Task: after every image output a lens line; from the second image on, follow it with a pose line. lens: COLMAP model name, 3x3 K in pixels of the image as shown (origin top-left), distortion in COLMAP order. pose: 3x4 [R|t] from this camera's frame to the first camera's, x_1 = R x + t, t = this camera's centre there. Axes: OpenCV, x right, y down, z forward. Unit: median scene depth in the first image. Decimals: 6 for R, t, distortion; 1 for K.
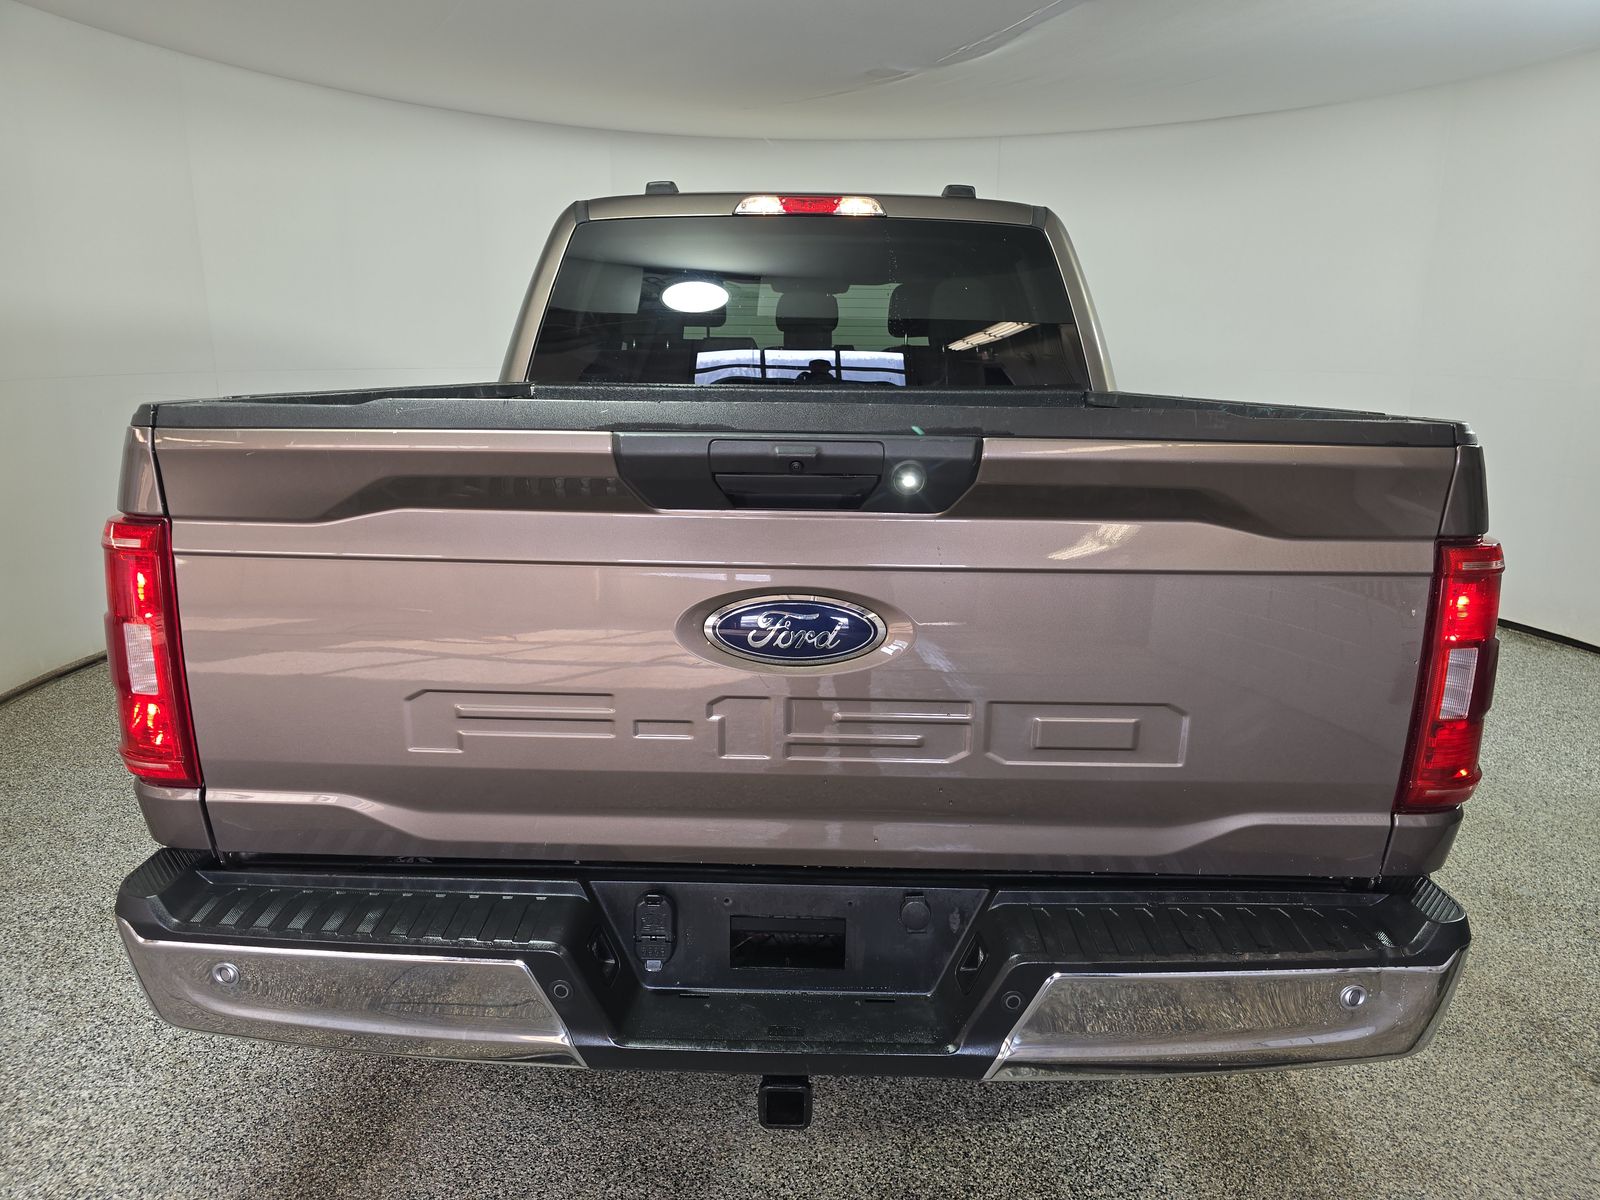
lens RADIAL K [[1072.1, 0, 800.0], [0, 1072.1, 600.0], [0, 0, 1]] dist [0.061138, -0.046872]
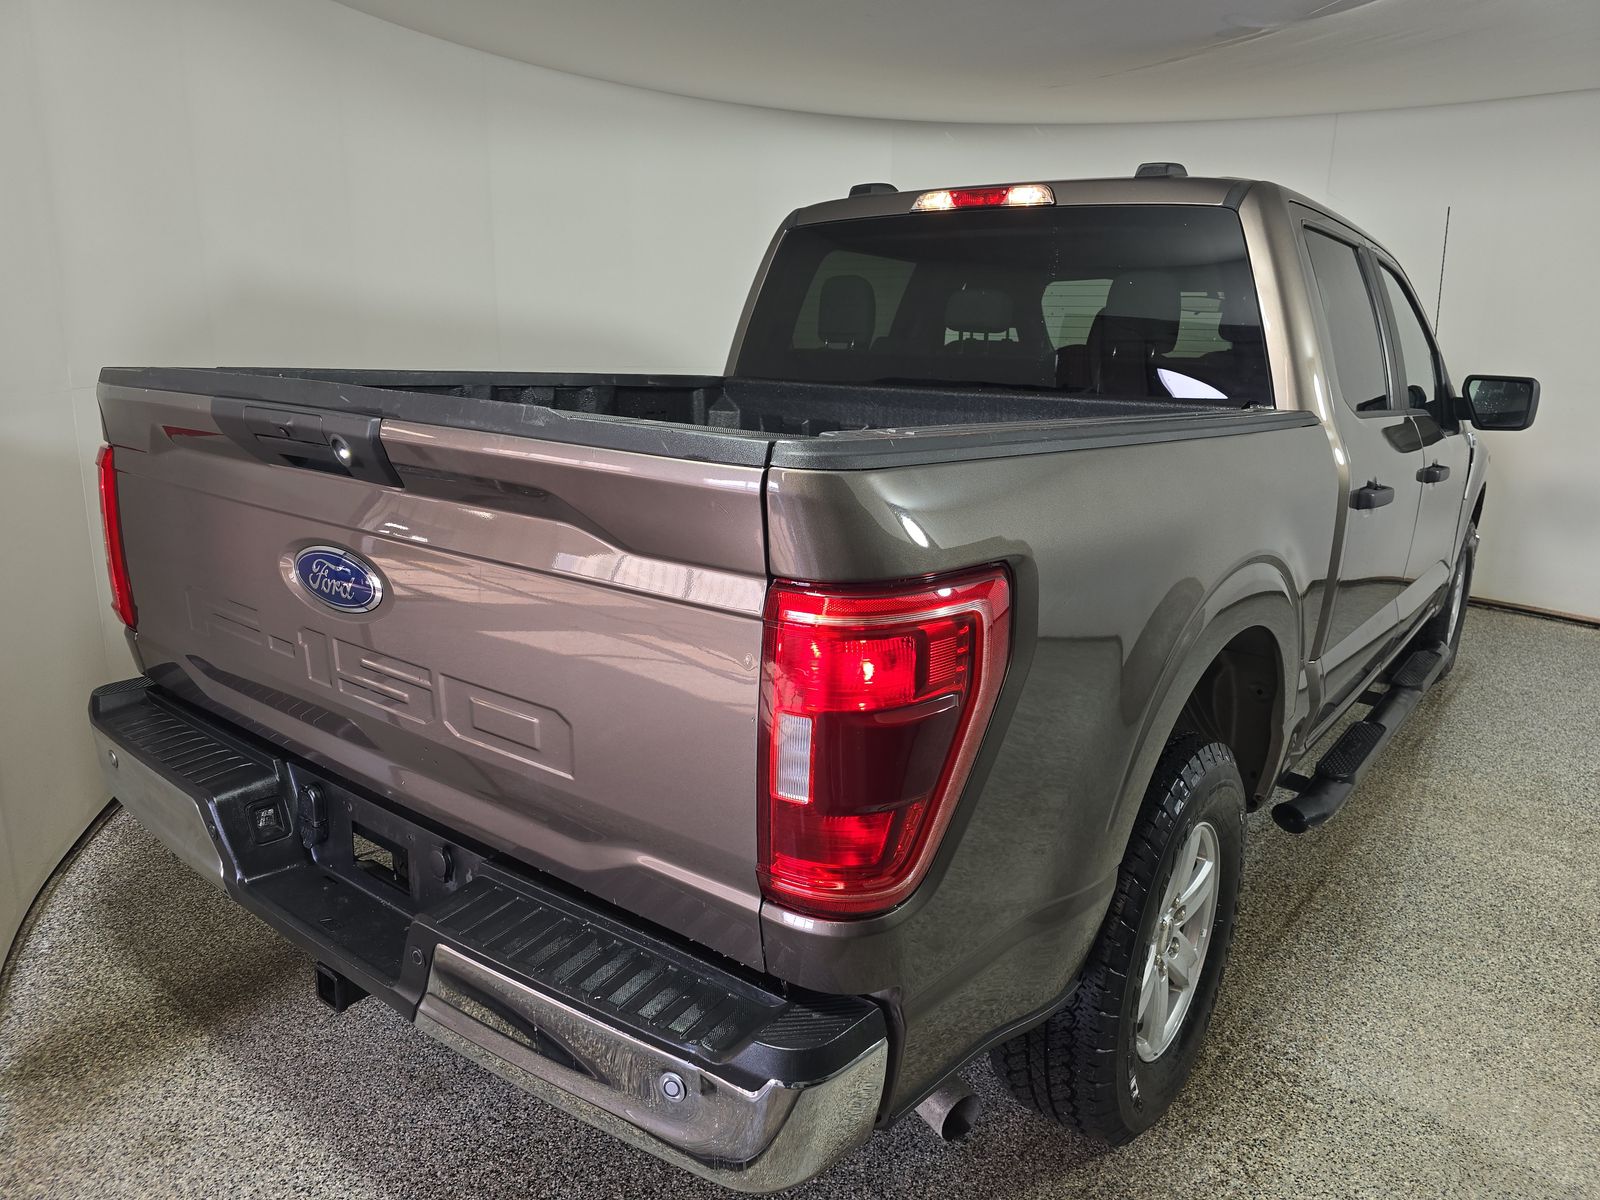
lens RADIAL K [[1072.1, 0, 800.0], [0, 1072.1, 600.0], [0, 0, 1]] dist [0.061138, -0.046872]
pose [[0.799930, 0.152142, -0.580487, 0.489632], [-0.155152, 0.986872, 0.044848, -0.036072], [0.579689, 0.054189, 0.813034, 0.157089]]
